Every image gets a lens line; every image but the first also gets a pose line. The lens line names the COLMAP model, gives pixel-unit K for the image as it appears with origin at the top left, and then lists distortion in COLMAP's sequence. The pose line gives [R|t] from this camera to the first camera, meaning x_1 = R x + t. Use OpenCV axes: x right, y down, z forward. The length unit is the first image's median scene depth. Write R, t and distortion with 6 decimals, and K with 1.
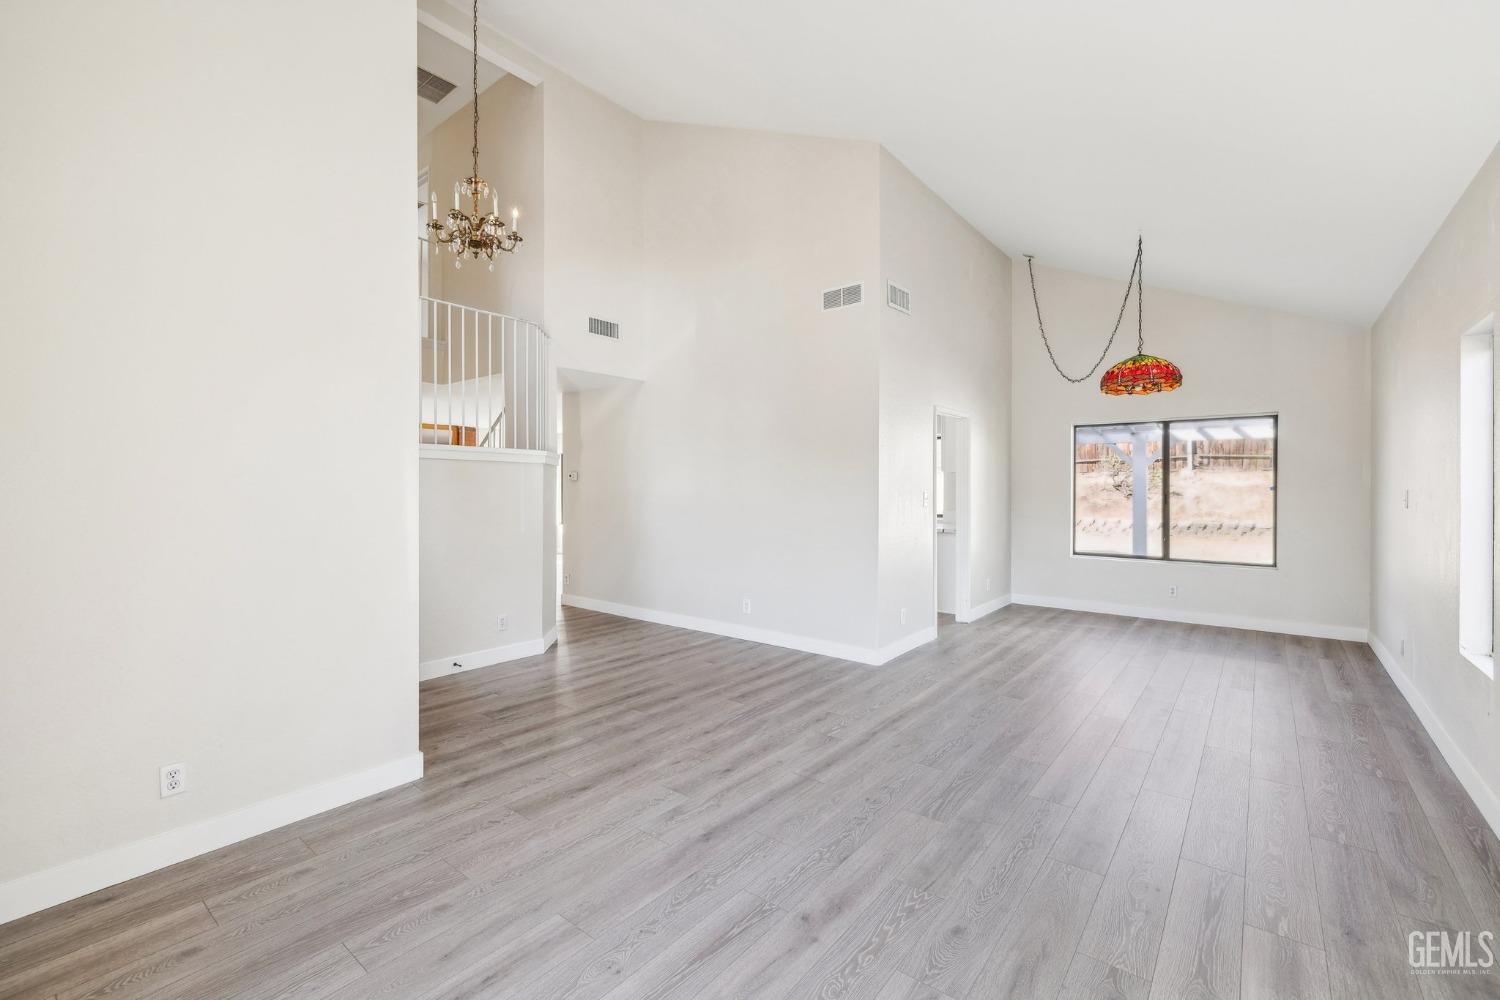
lens RADIAL K [[638.1, 0, 762.5], [0, 638.1, 486.1], [0, 0, 1]] dist [-0.002676, 0.001880]
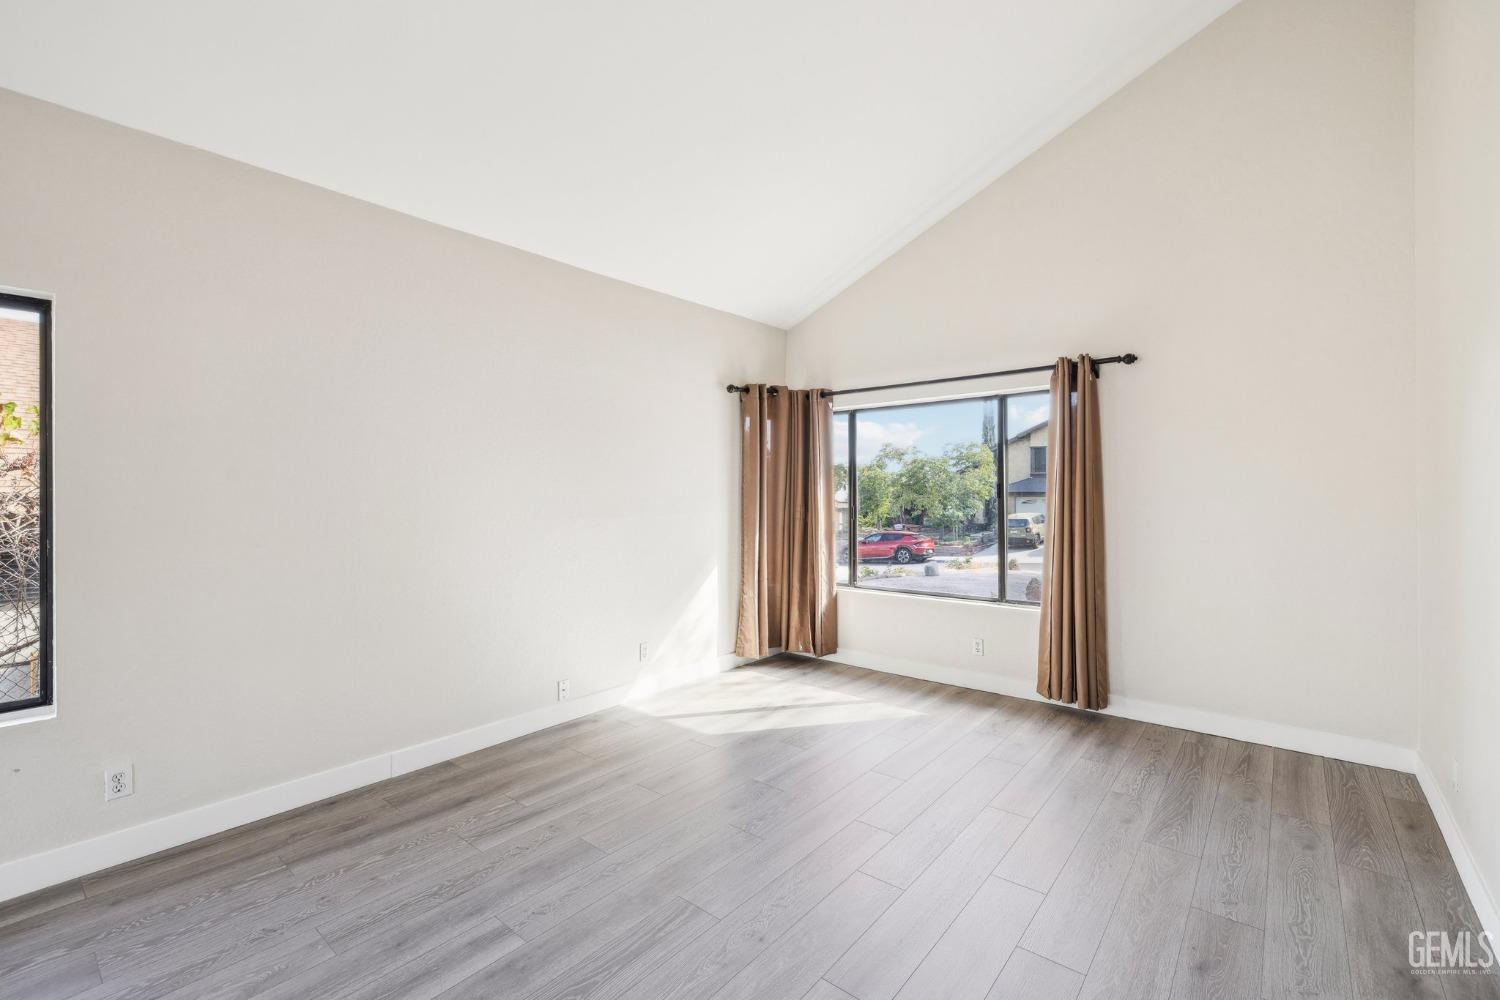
lens RADIAL K [[638.1, 0, 762.0], [0, 638.1, 496.0], [0, 0, 1]] dist [-0.002676, 0.001880]
pose [[-0.999720, 0.002131, 0.023570, 0.096581], [0.002271, 0.999980, 0.005914, -0.000423], [-0.023557, 0.005966, -0.999705, 1.113637]]
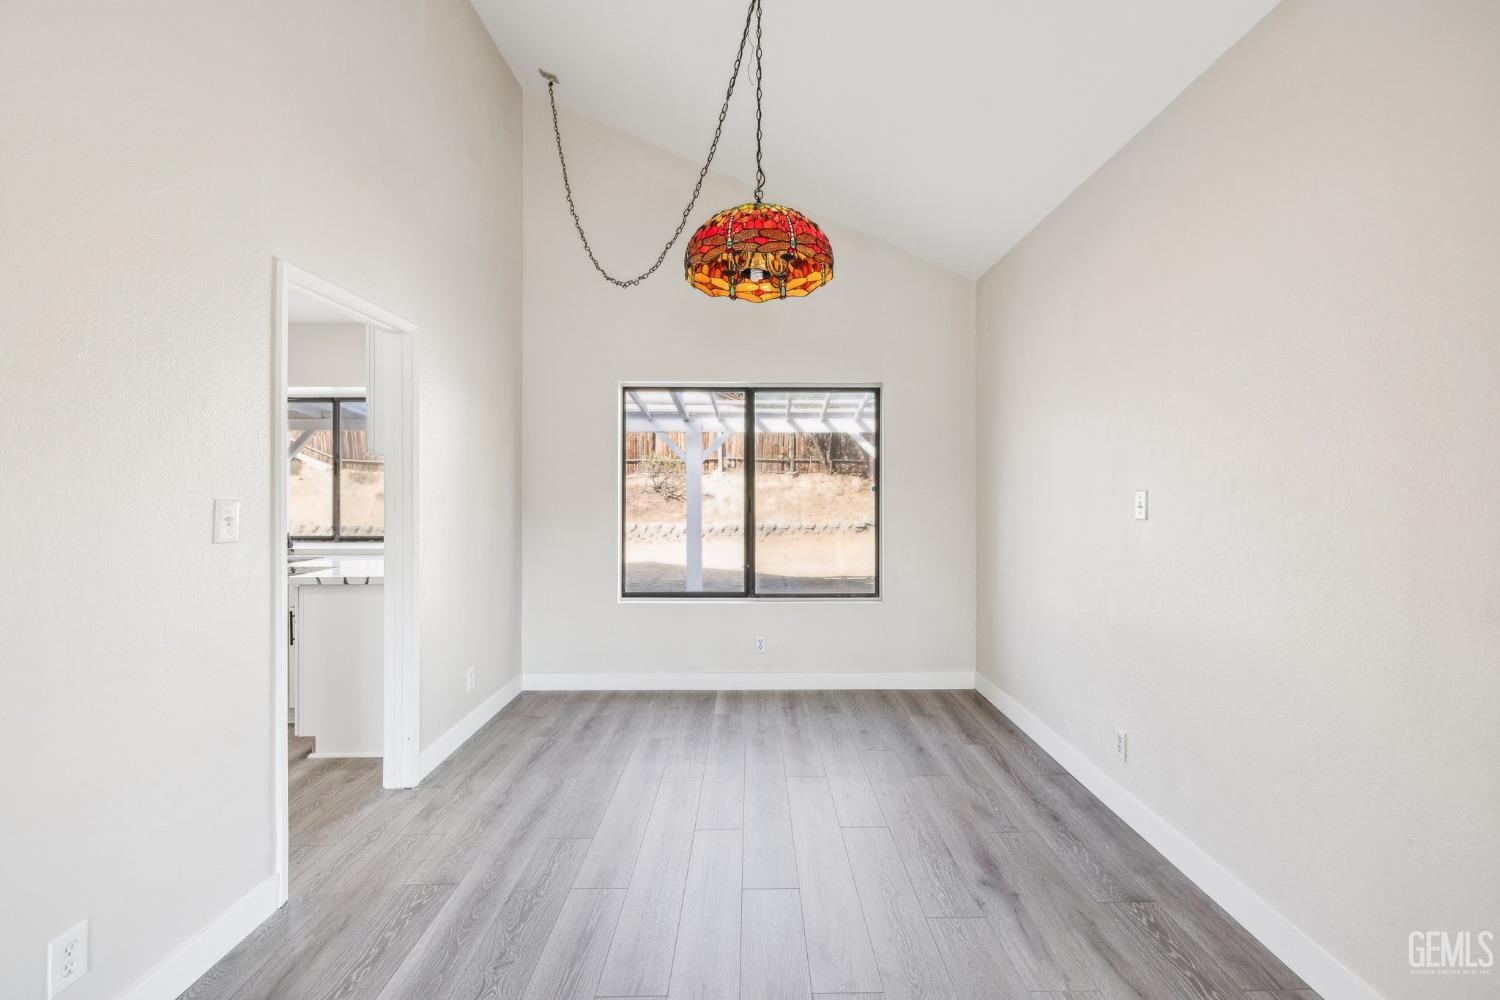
lens RADIAL K [[638.1, 0, 762.3], [0, 638.1, 498.6], [0, 0, 1]] dist [-0.002676, 0.001880]
pose [[0.773736, -0.009028, 0.633444, 0.343312], [-0.000662, 0.999886, 0.015059, 0.006593], [-0.633508, -0.012071, 0.773642, 0.743286]]
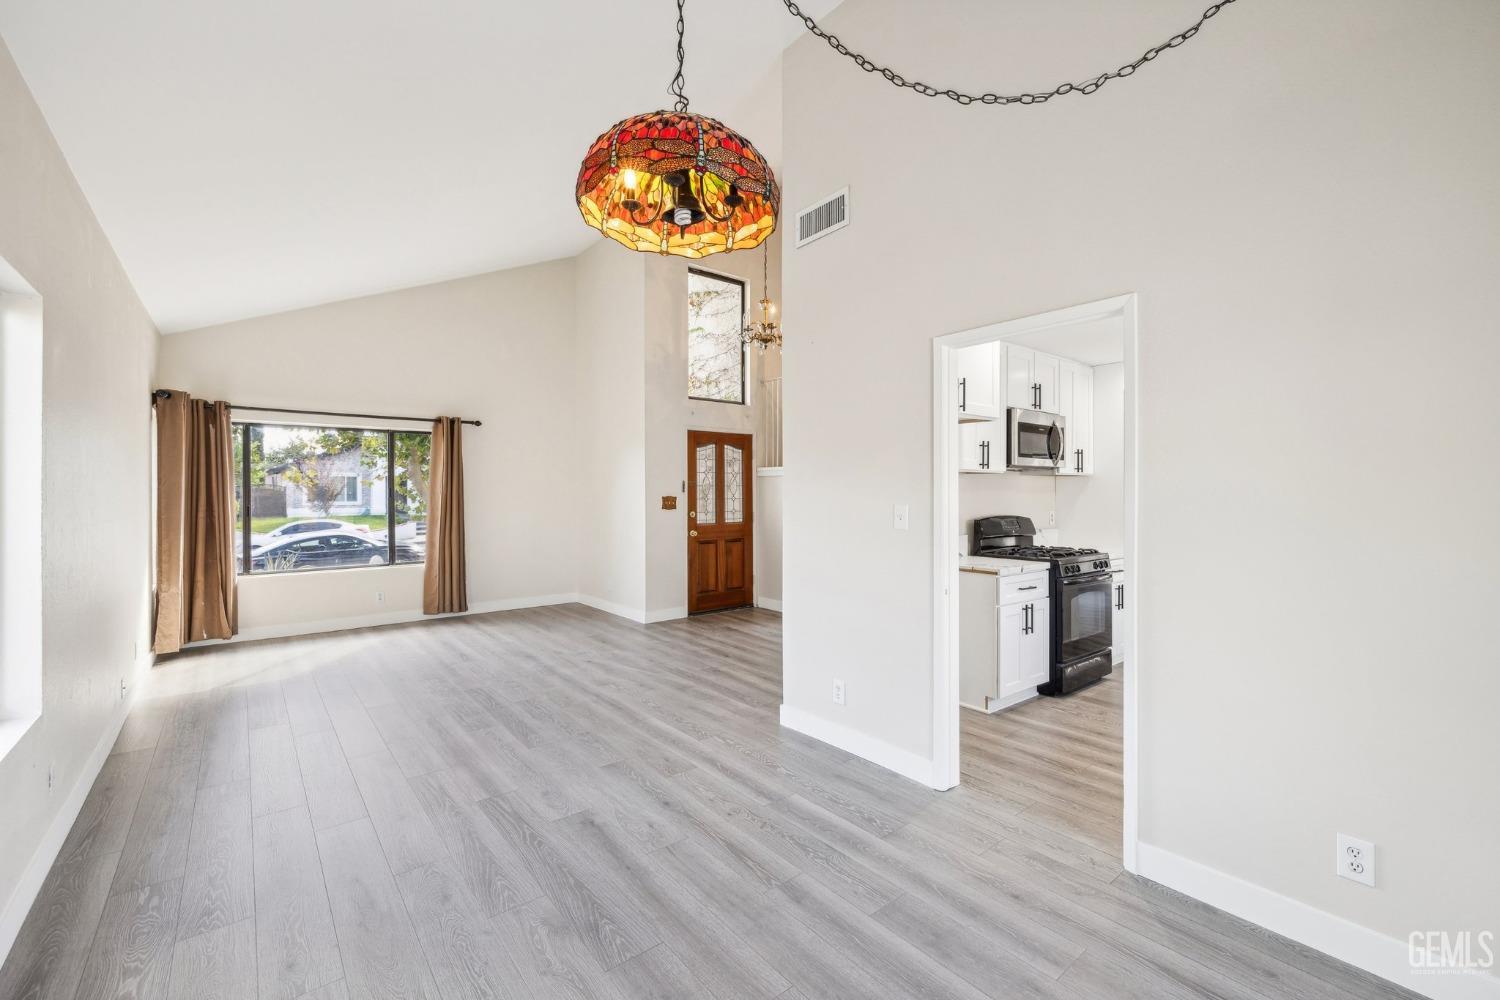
lens RADIAL K [[638.1, 0, 755.9], [0, 638.1, 494.9], [0, 0, 1]] dist [-0.002676, 0.001880]
pose [[-0.222927, 0.002554, -0.974832, 1.079014], [0.001085, 0.999997, 0.002372, 0.000843], [0.974834, -0.000529, -0.222929, 1.305904]]
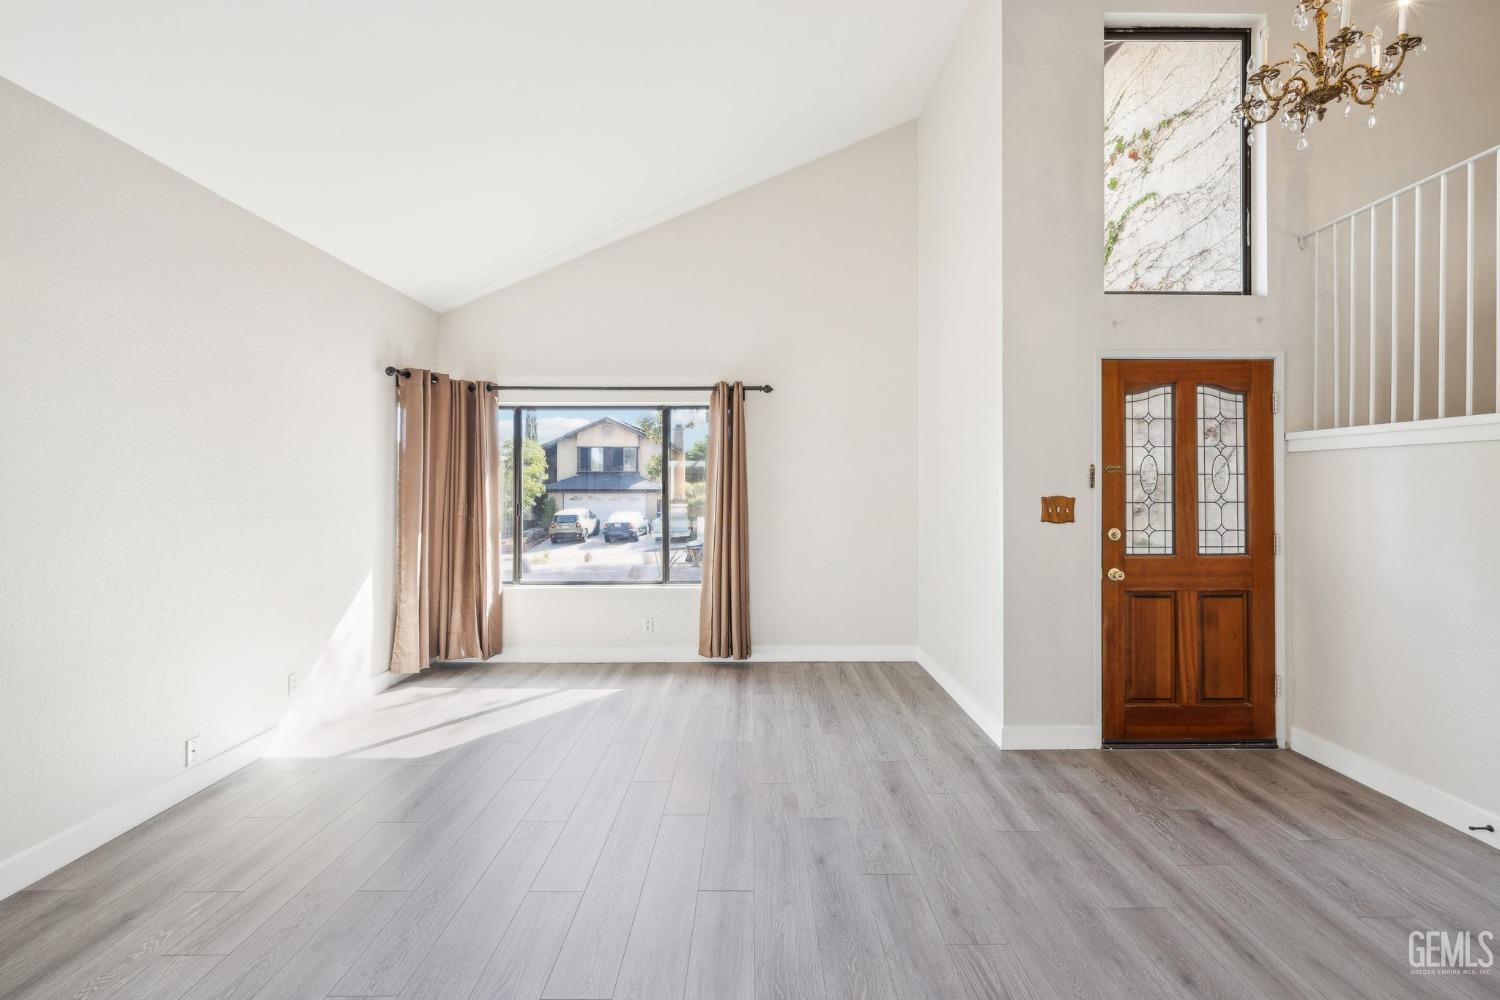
lens RADIAL K [[638.1, 0, 757.1], [0, 638.1, 485.7], [0, 0, 1]] dist [-0.002676, 0.001880]
pose [[-0.782847, -0.004746, -0.622196, 0.350028], [-0.002176, 0.999986, -0.004889, -0.000584], [0.622211, -0.002473, -0.782846, 1.122419]]
